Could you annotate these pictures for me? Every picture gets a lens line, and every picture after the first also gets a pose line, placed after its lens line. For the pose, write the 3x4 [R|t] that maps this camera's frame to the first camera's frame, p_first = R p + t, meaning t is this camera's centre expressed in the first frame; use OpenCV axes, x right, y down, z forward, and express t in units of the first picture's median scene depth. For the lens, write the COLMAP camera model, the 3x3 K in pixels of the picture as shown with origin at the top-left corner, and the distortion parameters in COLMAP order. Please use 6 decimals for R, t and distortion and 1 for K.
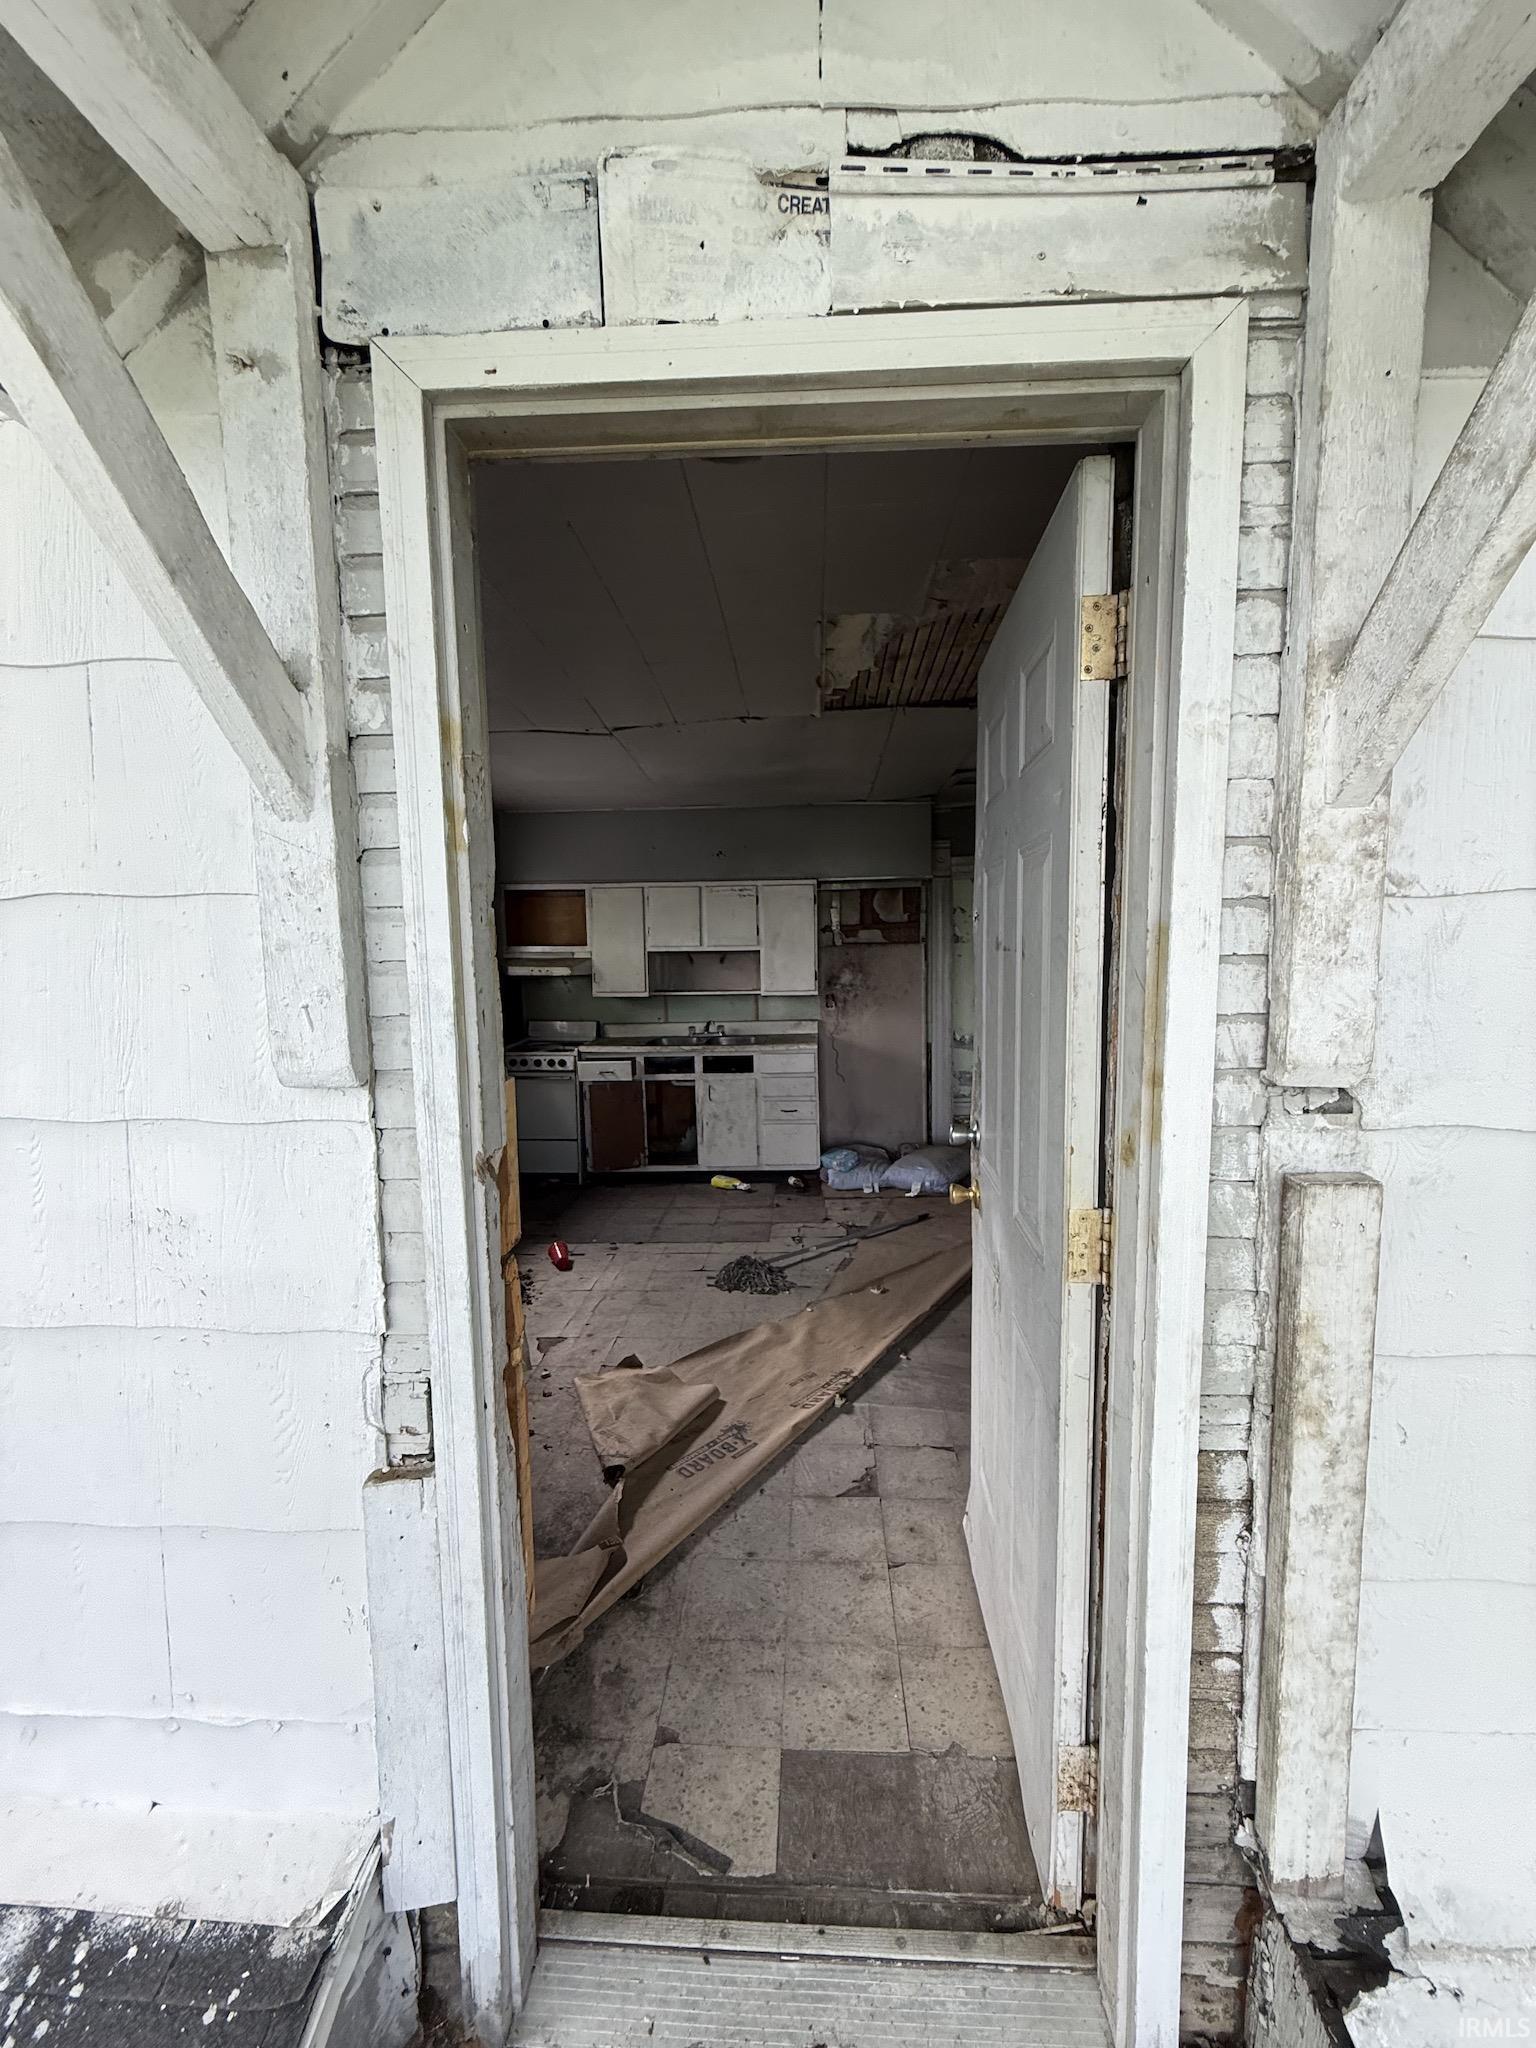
lens RADIAL K [[815.2, 0, 768.8], [0, 815.2, 1022.6], [0, 0, 1]] dist [-0.001756, 0.000201]
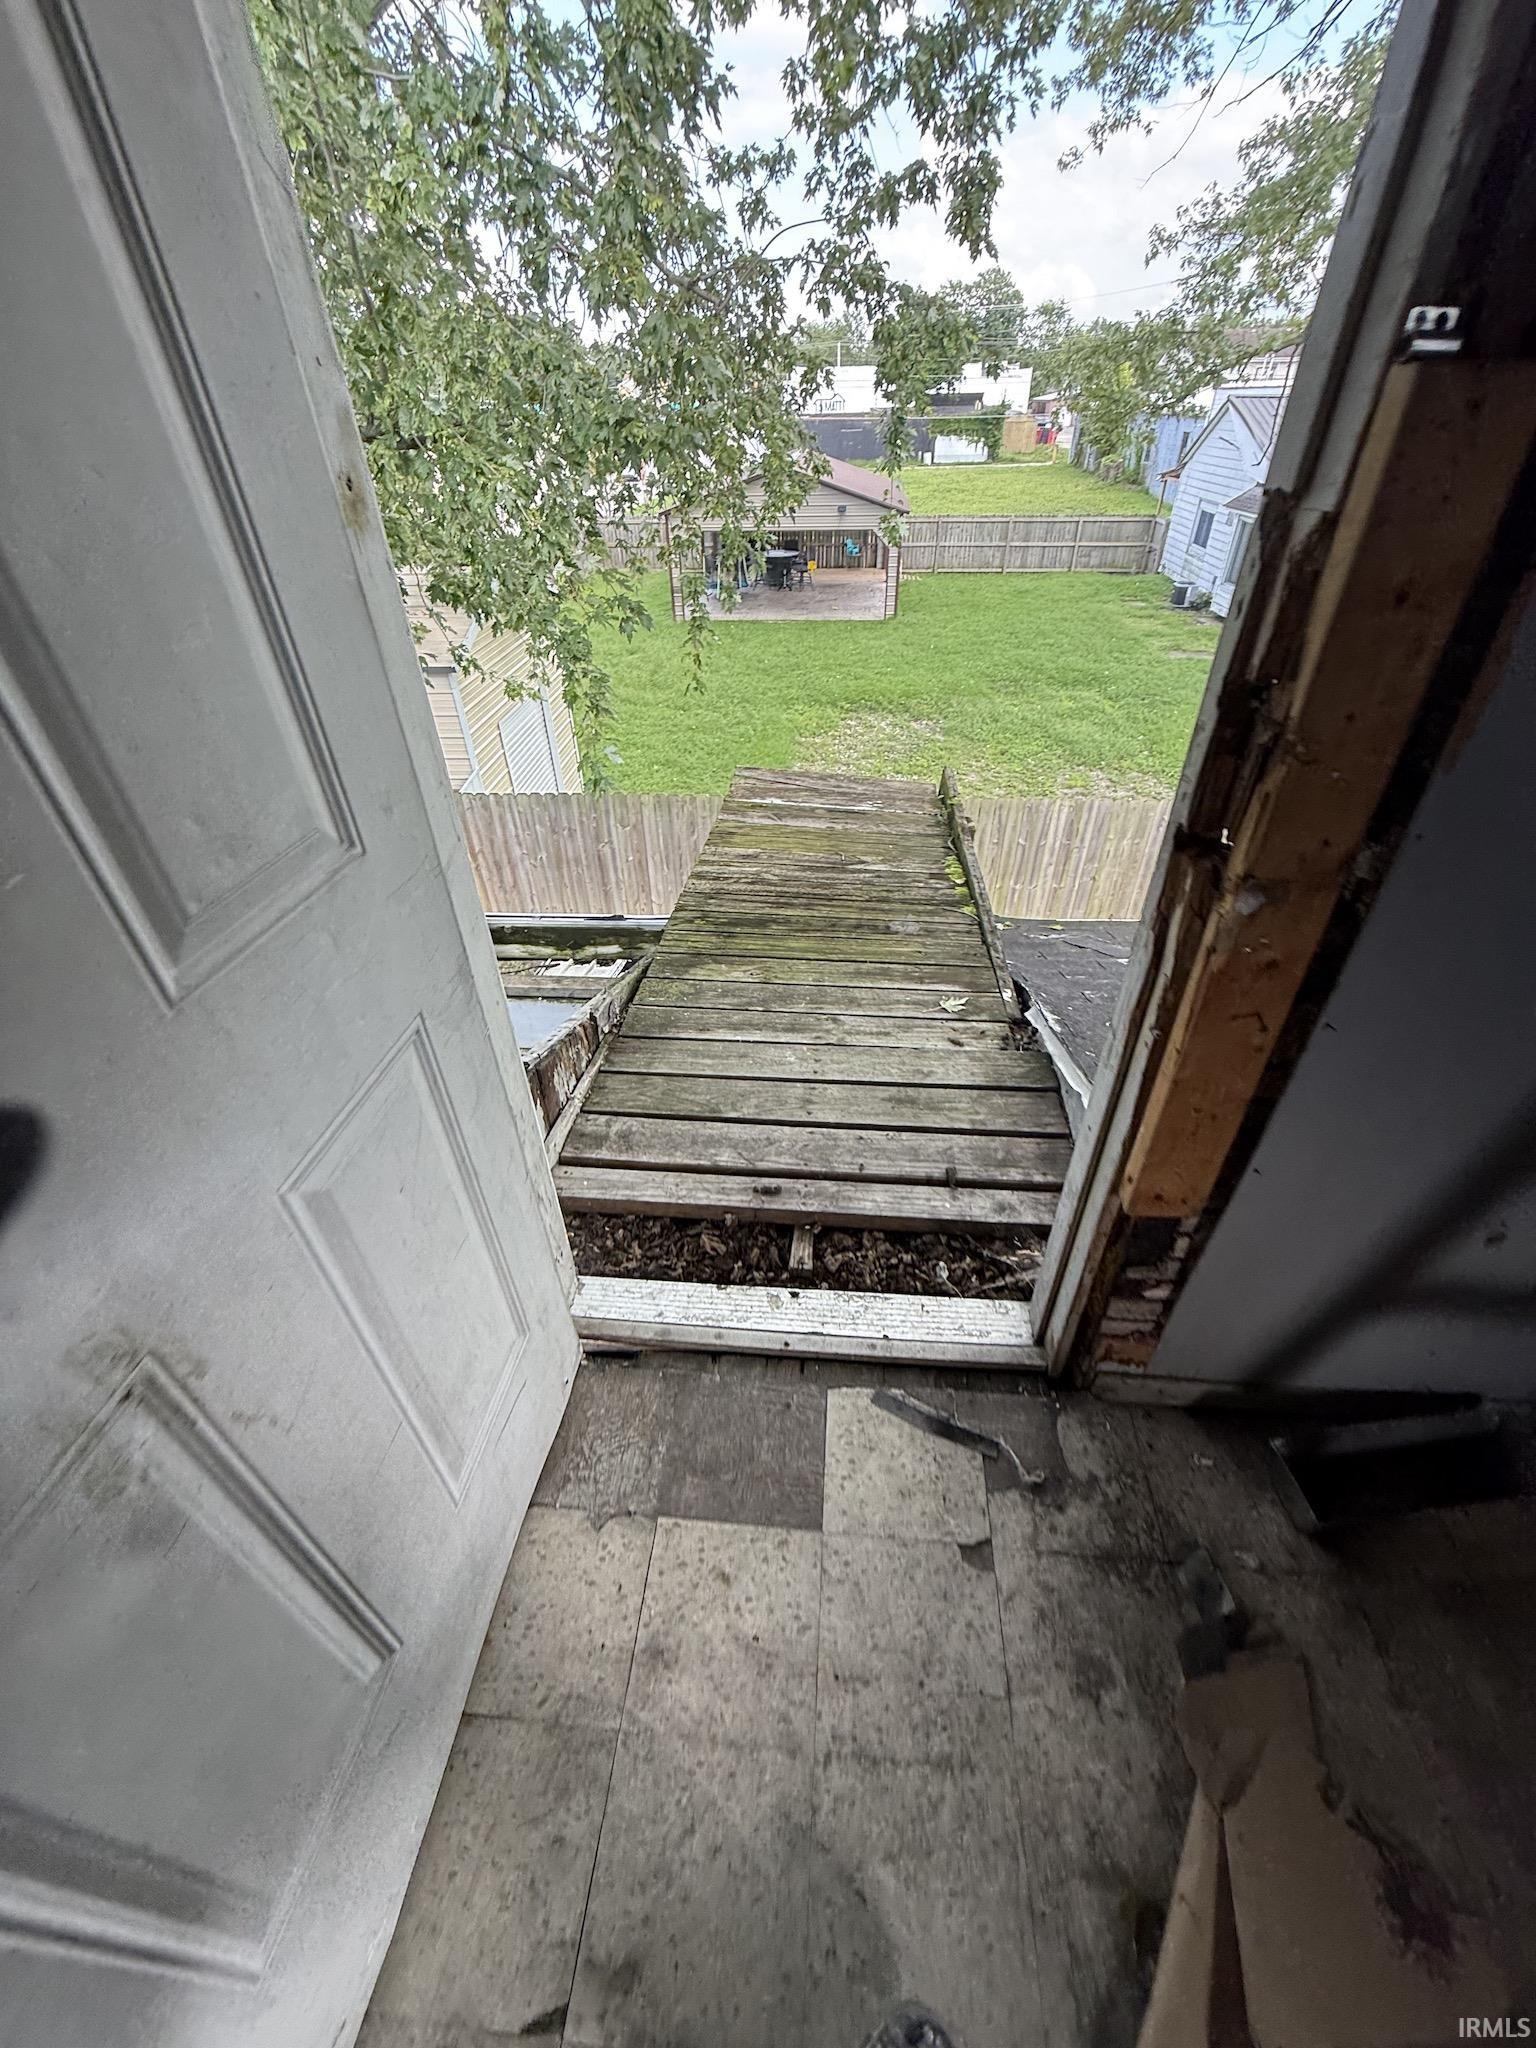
lens RADIAL K [[815.2, 0, 768.8], [0, 815.2, 1022.6], [0, 0, 1]] dist [-0.001756, 0.000201]
pose [[-0.998733, 0.003108, 0.050223, 0.006910], [0.036111, 0.739357, 0.672344, 0.004354], [-0.035043, 0.673306, -0.738533, 0.343649]]
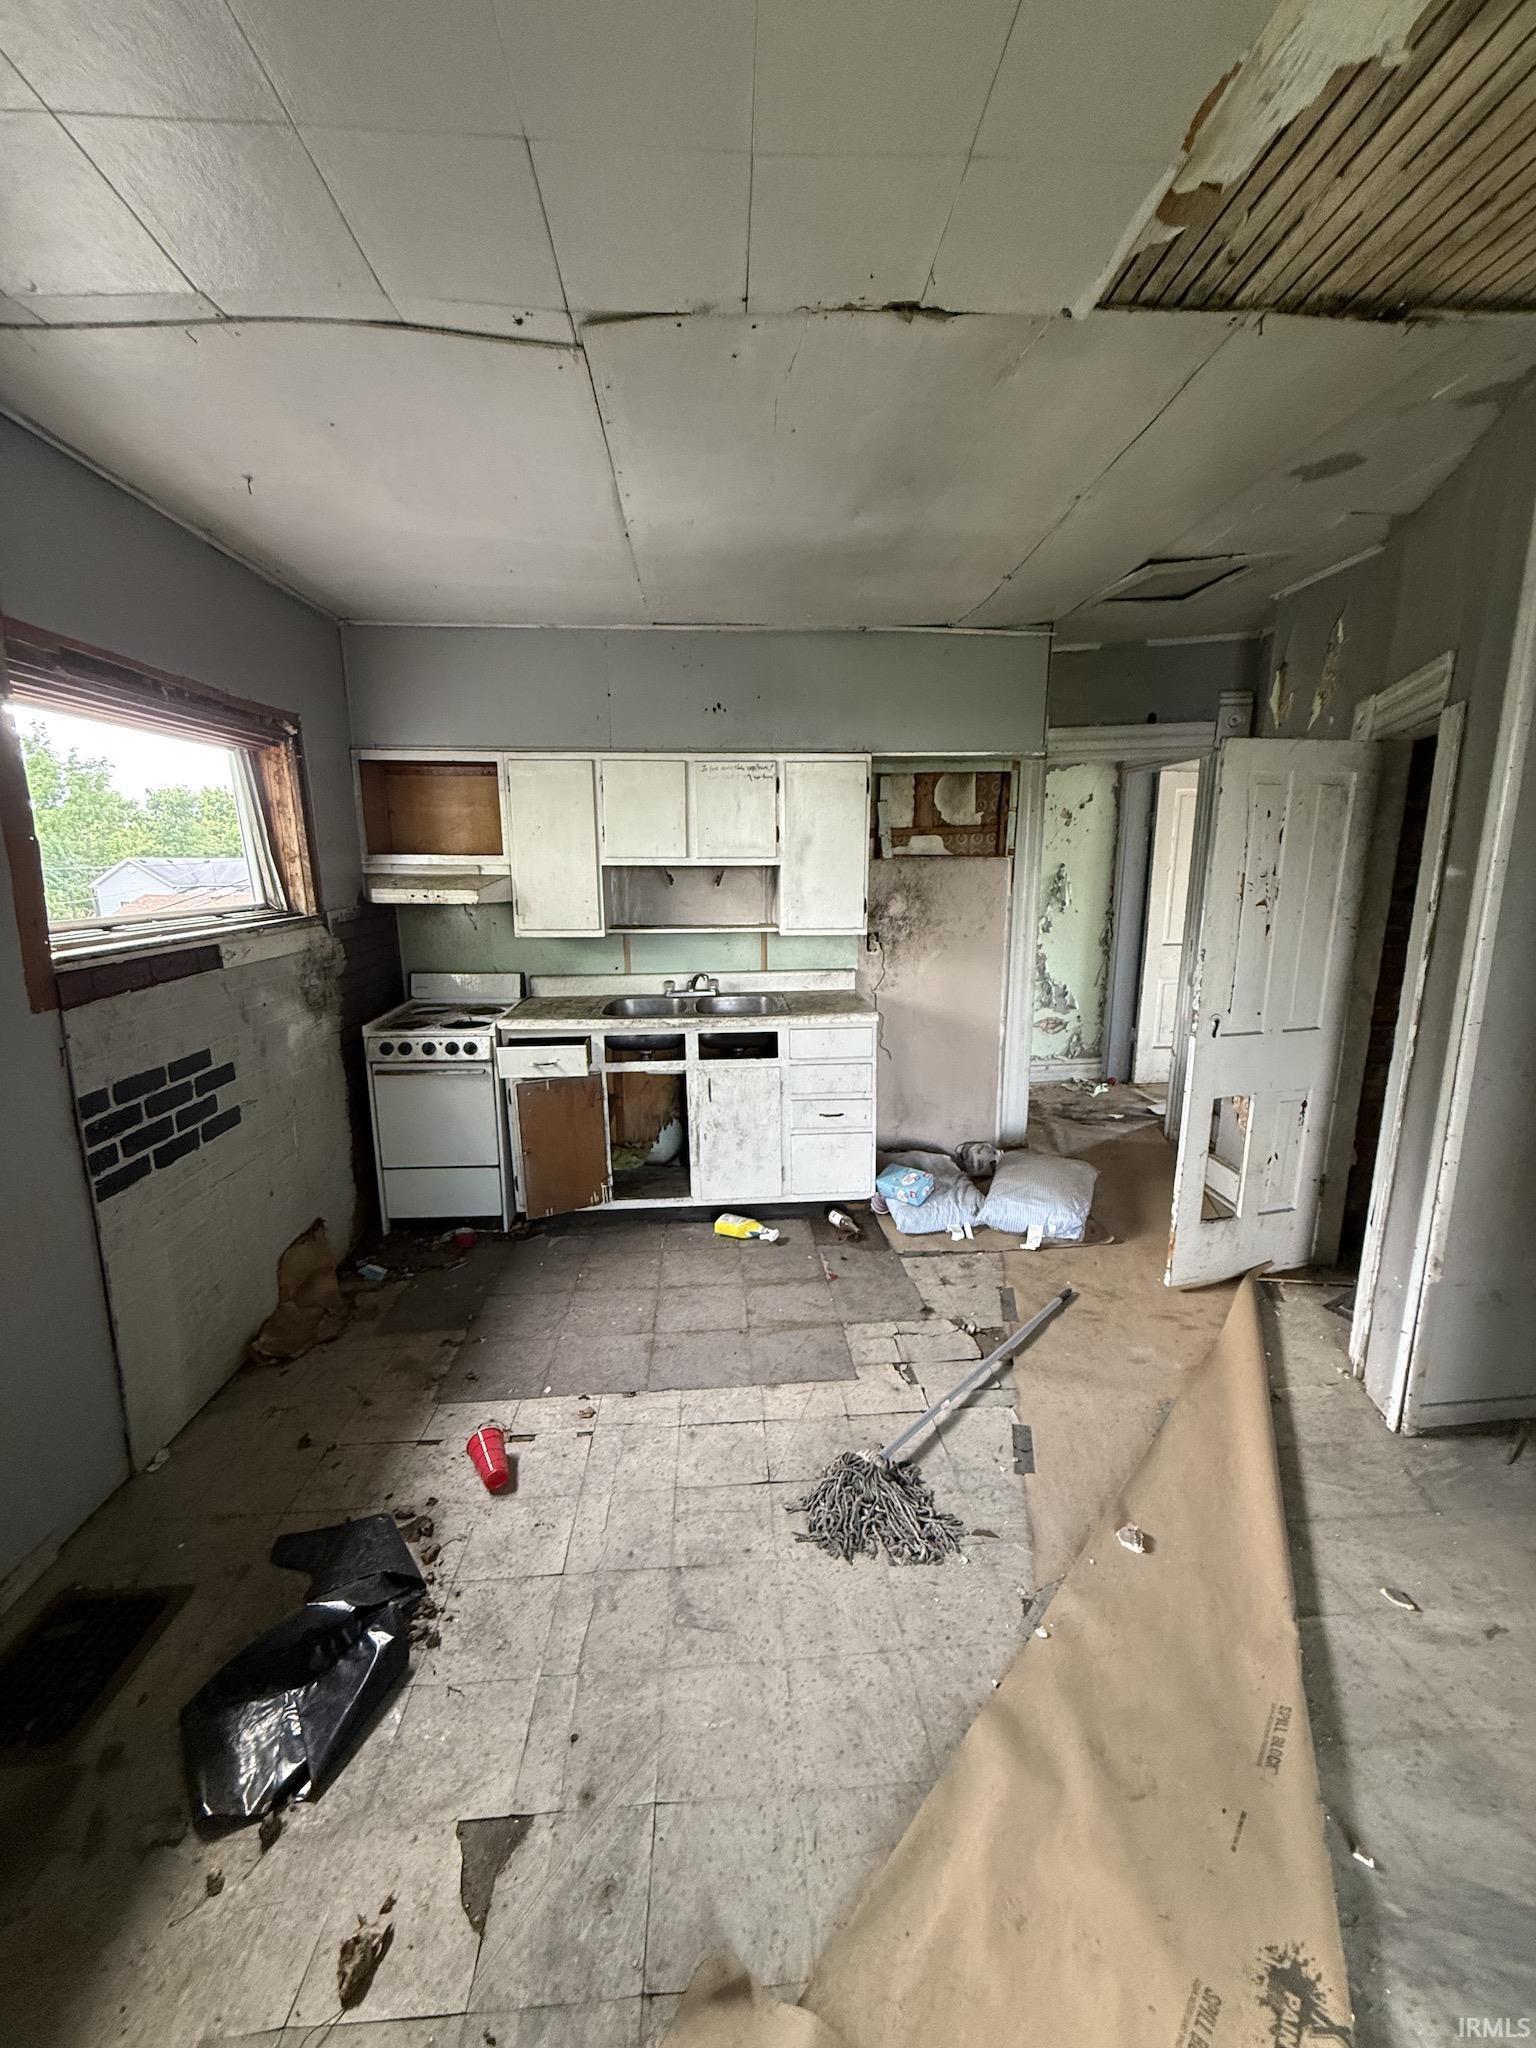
lens RADIAL K [[815.2, 0, 768.8], [0, 815.2, 1022.6], [0, 0, 1]] dist [-0.001756, 0.000201]
pose [[0.992855, -0.012731, 0.118644, -0.101383], [-0.000318, 0.994006, 0.109323, -0.036873], [-0.119325, -0.108580, 0.986900, 0.364144]]
